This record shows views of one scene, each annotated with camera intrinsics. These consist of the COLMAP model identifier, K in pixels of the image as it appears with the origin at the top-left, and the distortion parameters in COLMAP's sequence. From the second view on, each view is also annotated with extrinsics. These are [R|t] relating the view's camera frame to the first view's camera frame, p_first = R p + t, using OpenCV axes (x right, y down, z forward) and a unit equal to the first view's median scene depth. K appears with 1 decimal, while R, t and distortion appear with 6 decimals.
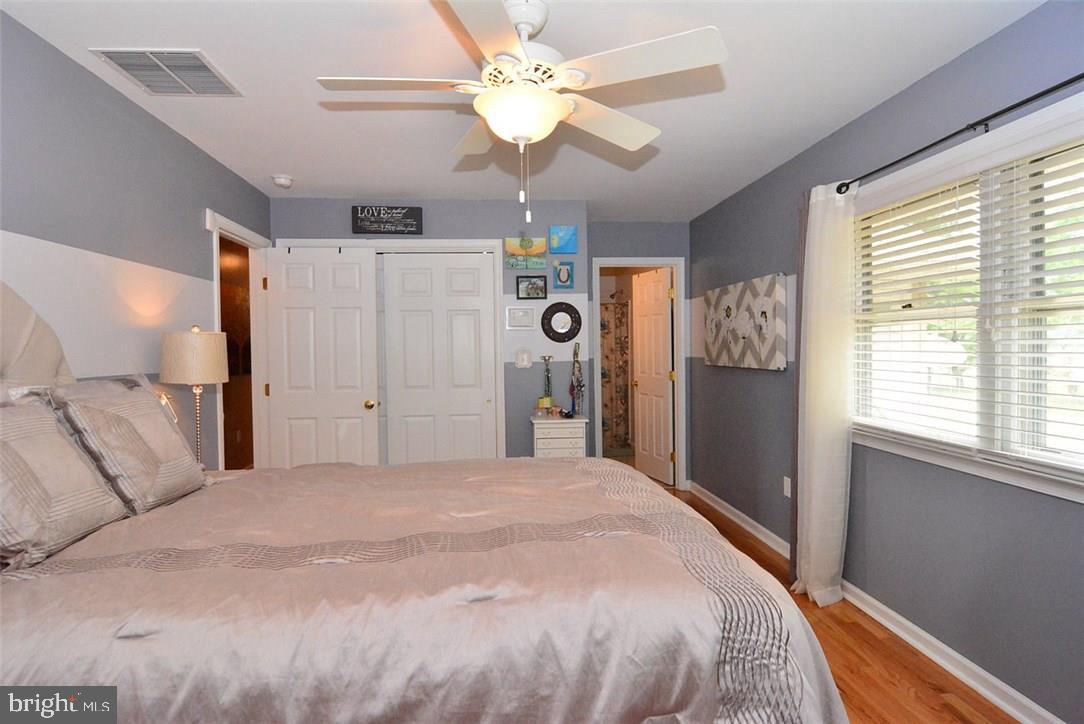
lens RADIAL K [[597.4, 0, 540.7], [0, 597.4, 365.3], [0, 0, 1]] dist [-0.015862, 0.000365]
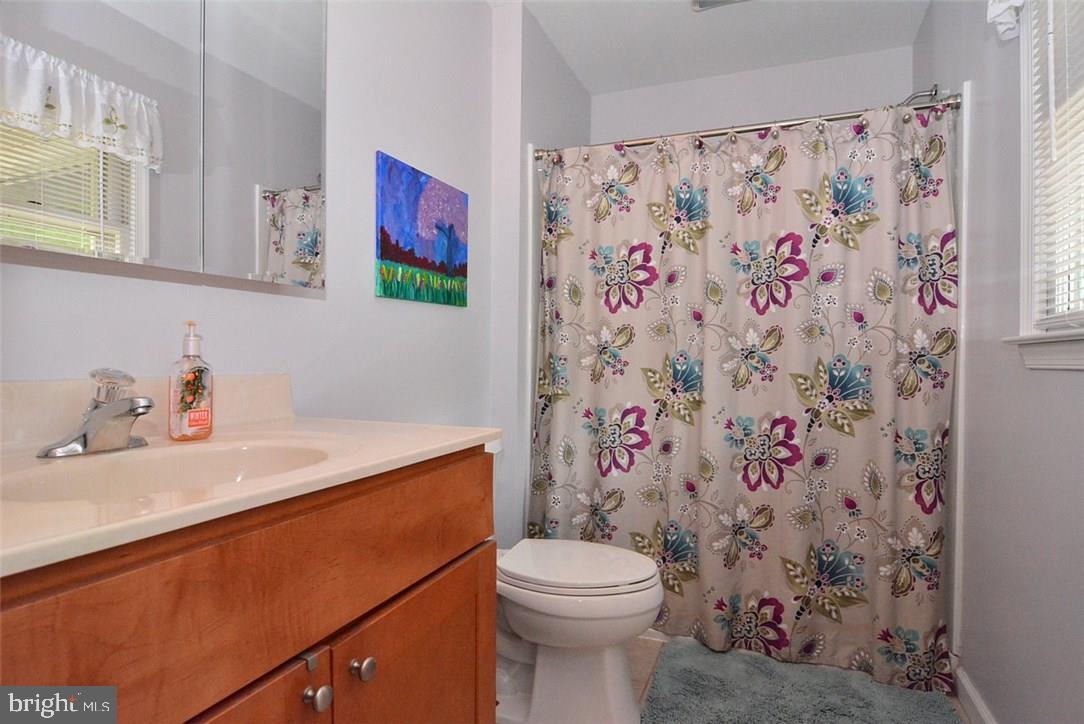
lens RADIAL K [[597.4, 0, 537.6], [0, 597.4, 366.2], [0, 0, 1]] dist [-0.015862, 0.000365]
pose [[0.896135, 0.023333, -0.443167, 0.100589], [-0.032379, 0.999393, -0.012855, 0.015263], [0.442598, 0.025869, 0.896347, 0.705828]]
